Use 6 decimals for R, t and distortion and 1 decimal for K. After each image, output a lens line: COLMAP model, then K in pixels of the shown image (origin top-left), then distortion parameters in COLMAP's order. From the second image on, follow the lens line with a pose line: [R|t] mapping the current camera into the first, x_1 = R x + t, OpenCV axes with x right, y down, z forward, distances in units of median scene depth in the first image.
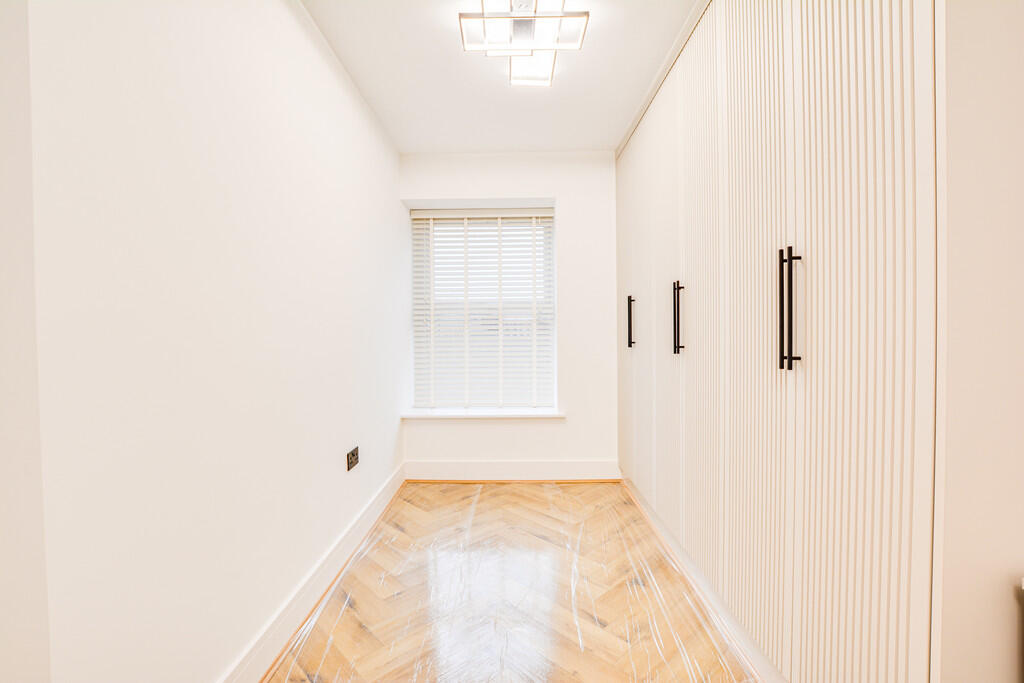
lens RADIAL K [[449.0, 0, 512.0], [0, 449.0, 341.5], [0, 0, 1]] dist [-0.020848, 0.000075]
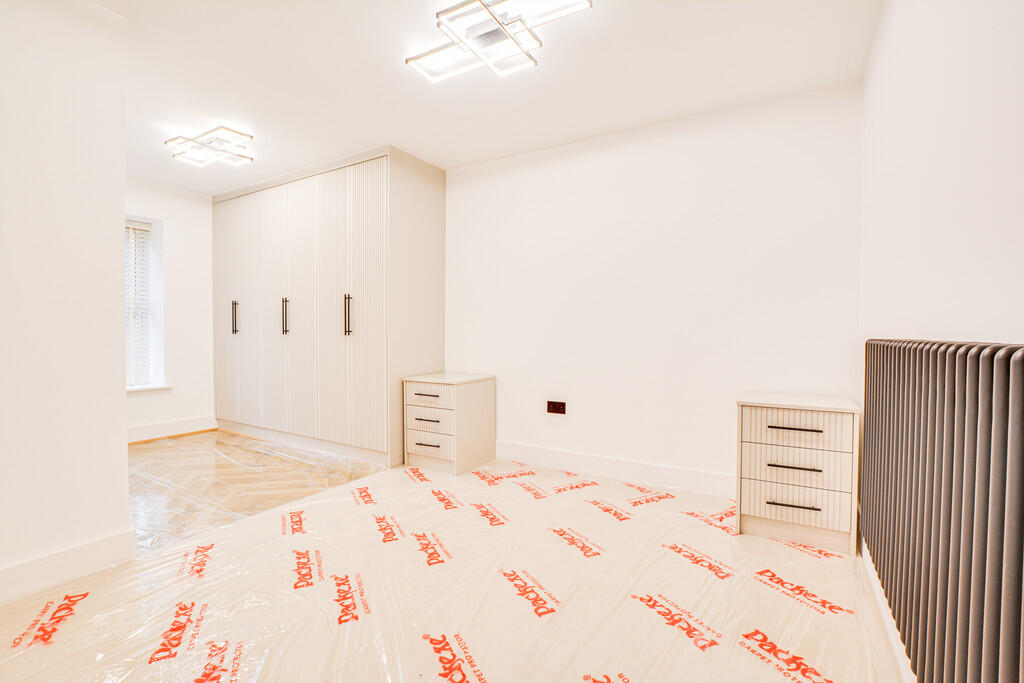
lens RADIAL K [[449.0, 0, 512.0], [0, 449.0, 341.5], [0, 0, 1]] dist [-0.020848, 0.000075]
pose [[0.493070, -0.007128, 0.869960, -0.530449], [0.011268, 0.999935, 0.001806, 0.041374], [-0.869917, 0.008912, 0.493118, -0.523363]]
